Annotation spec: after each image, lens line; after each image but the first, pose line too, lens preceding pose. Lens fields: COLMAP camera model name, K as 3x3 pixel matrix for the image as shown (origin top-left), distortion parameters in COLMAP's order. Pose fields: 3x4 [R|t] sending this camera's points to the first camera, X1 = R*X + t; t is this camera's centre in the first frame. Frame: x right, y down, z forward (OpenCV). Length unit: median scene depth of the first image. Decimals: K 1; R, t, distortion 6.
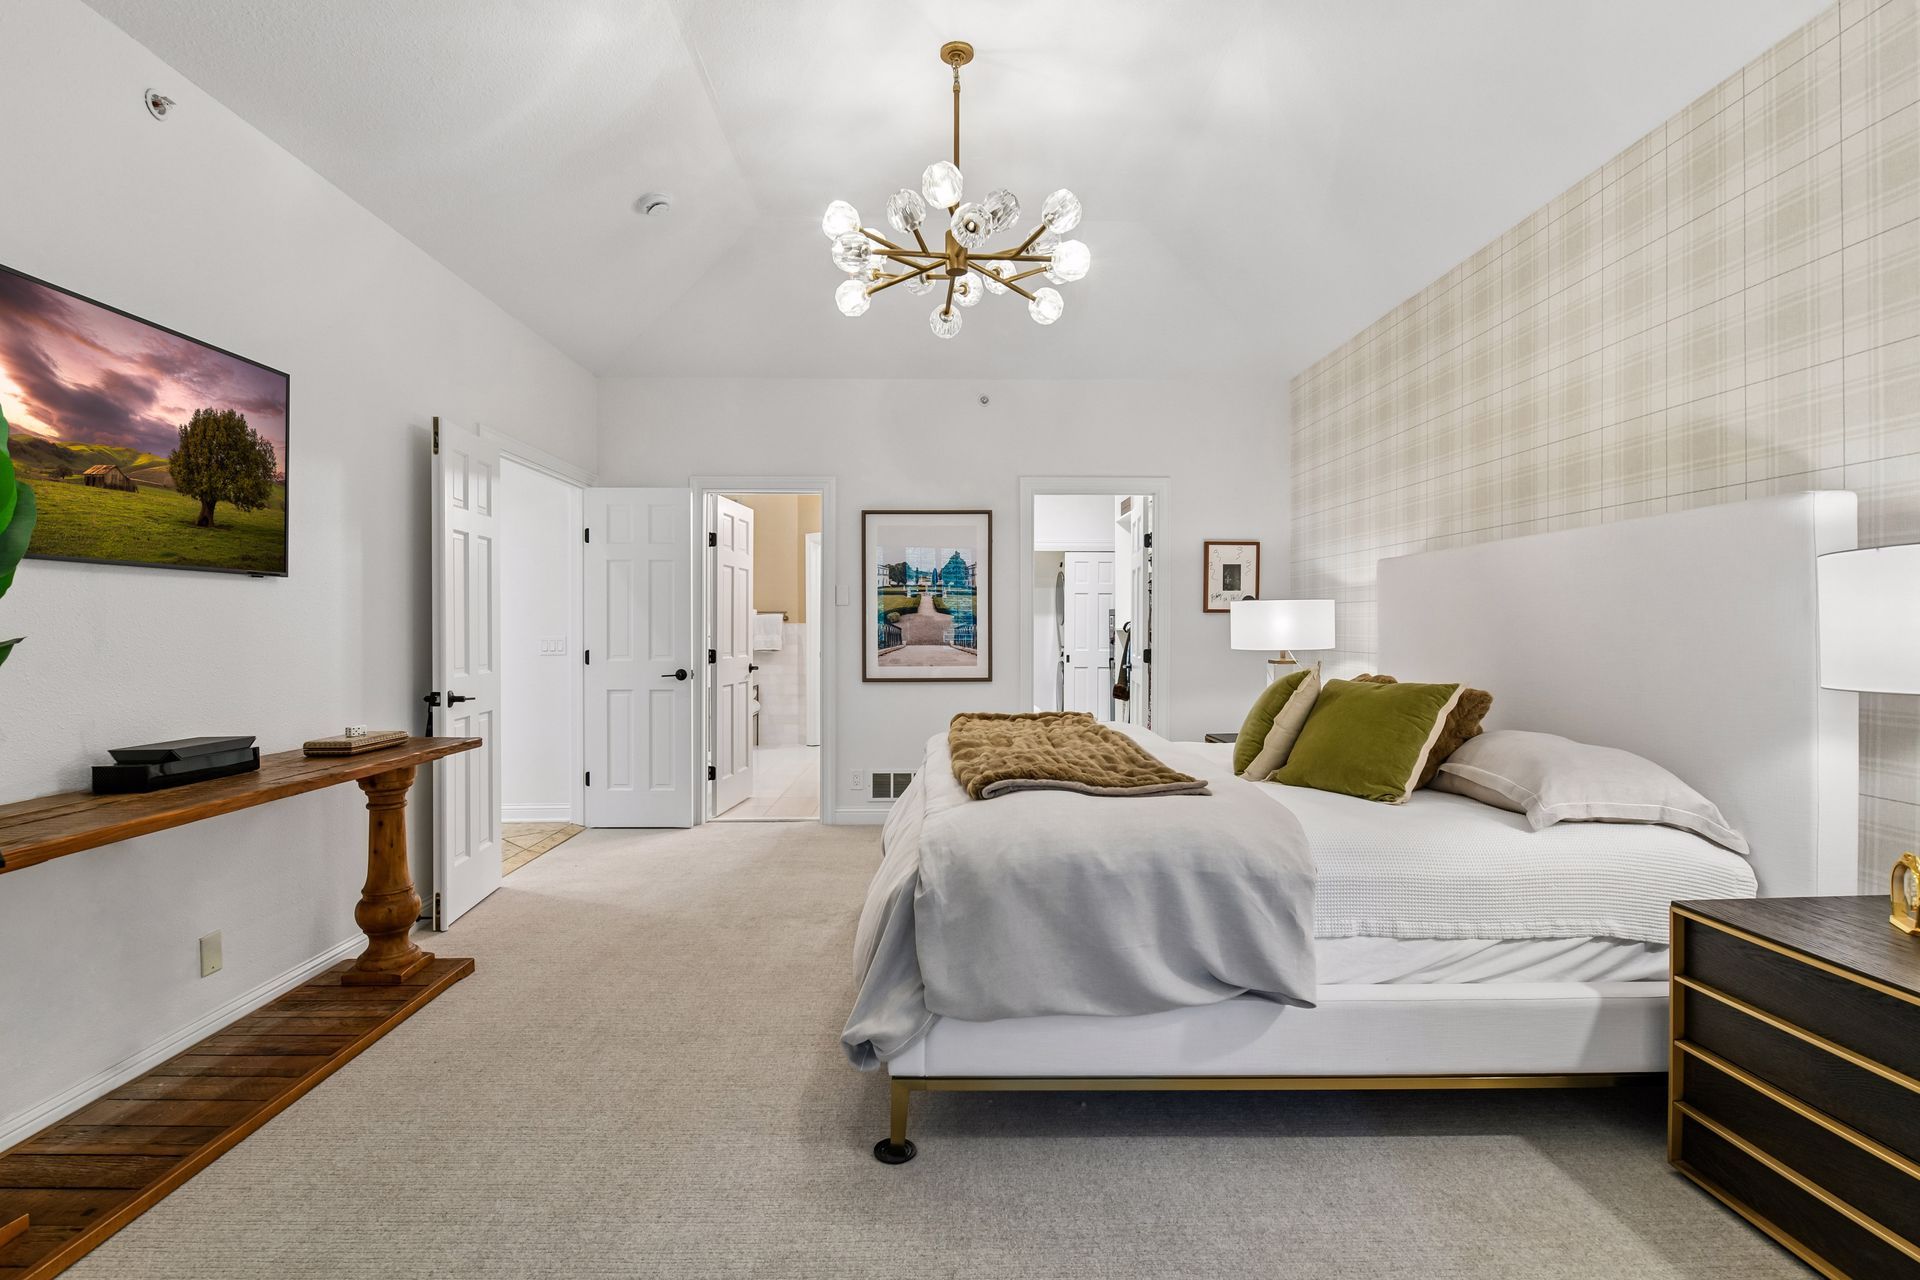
lens RADIAL K [[906.9, 0, 955.5], [0, 906.9, 634.2], [0, 0, 1]] dist [-0.019977, -0.000473]
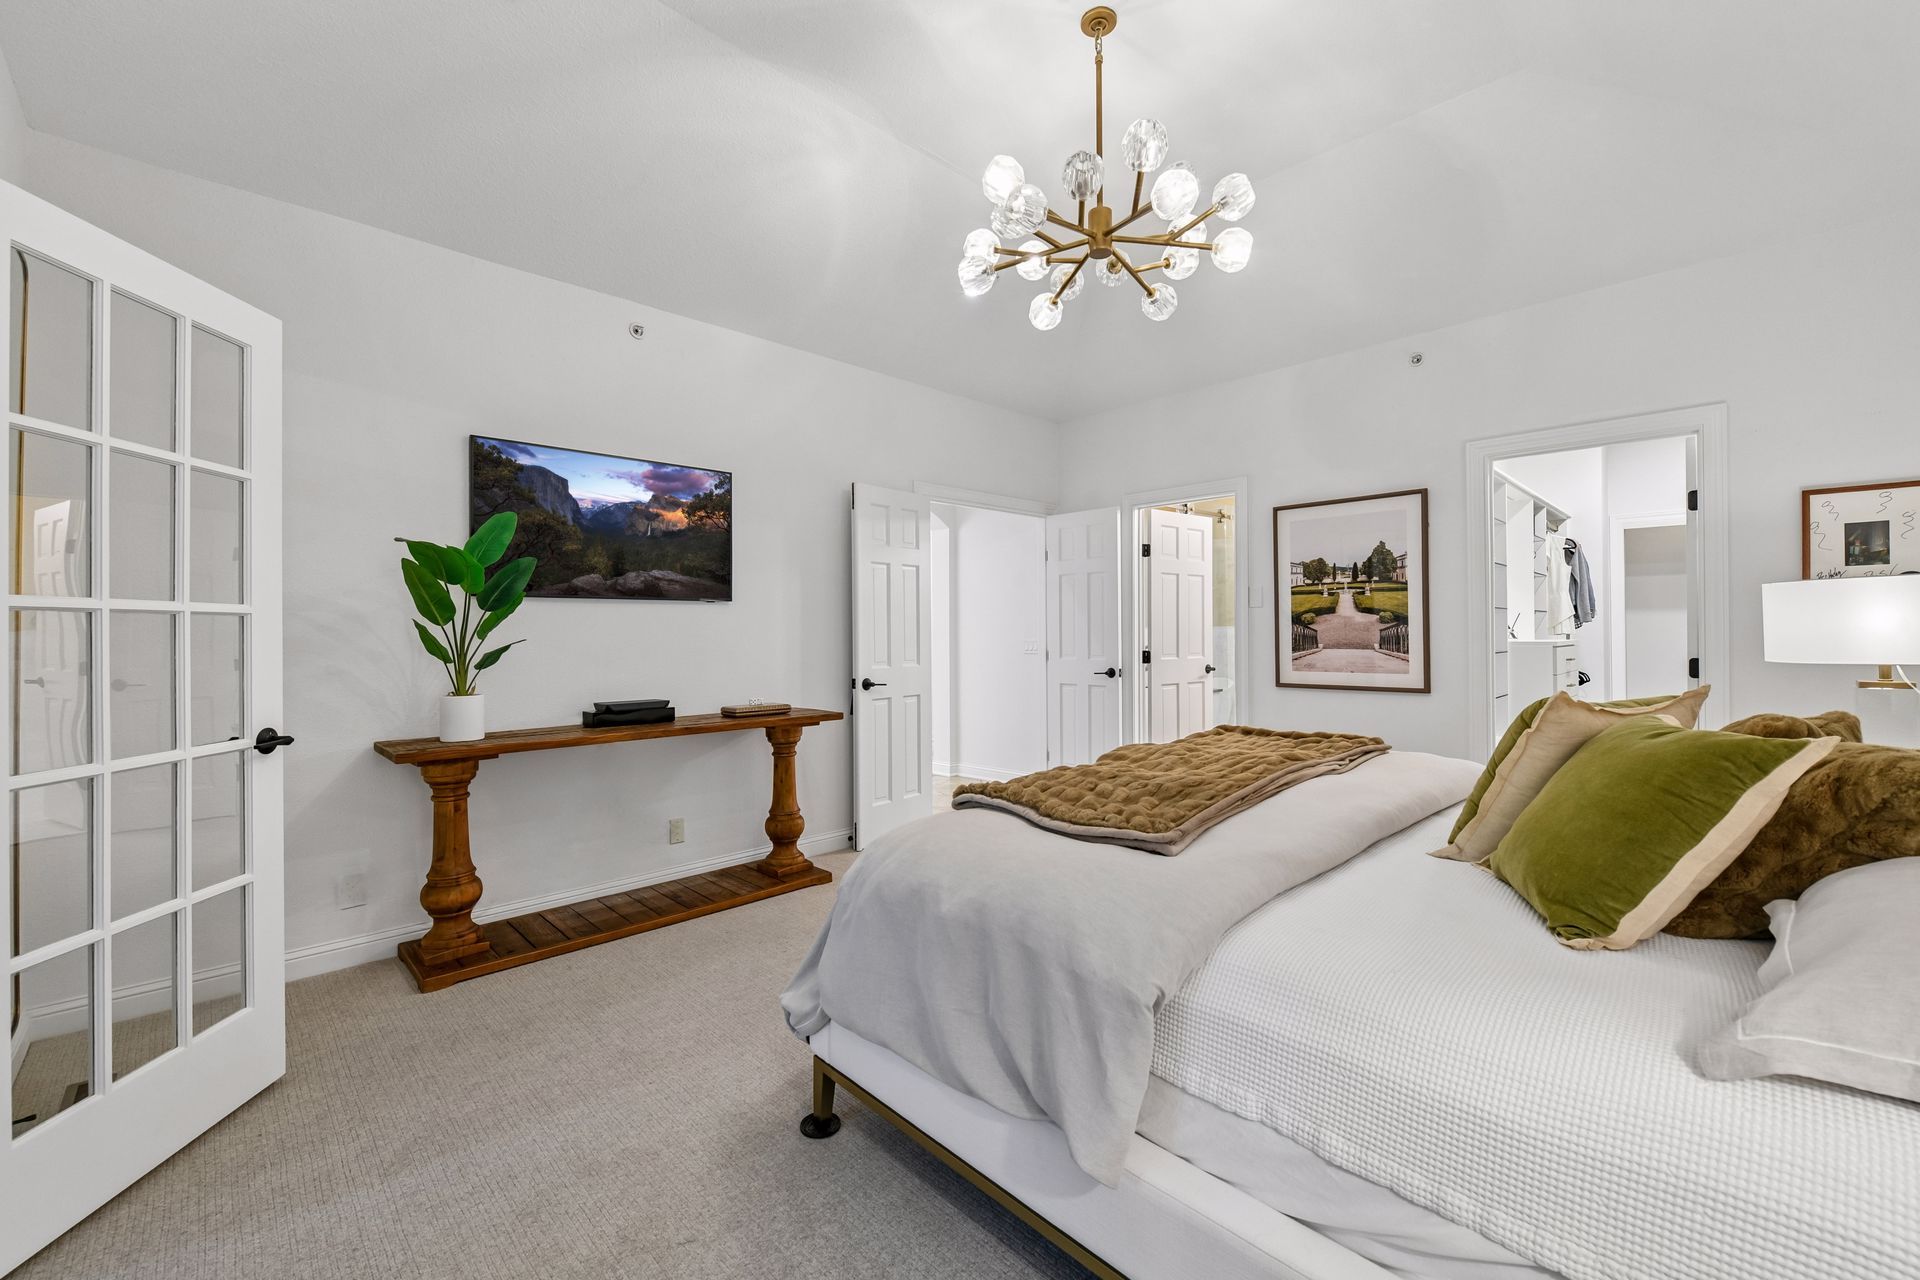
lens RADIAL K [[792.8, 0, 964.9], [0, 792.8, 629.8], [0, 0, 1]] dist [-0.012420, -0.000269]
pose [[0.670605, -0.006932, -0.741783, 0.296130], [0.002024, 0.999970, -0.007516, -0.001658], [0.741812, 0.003539, 0.670598, 0.198374]]
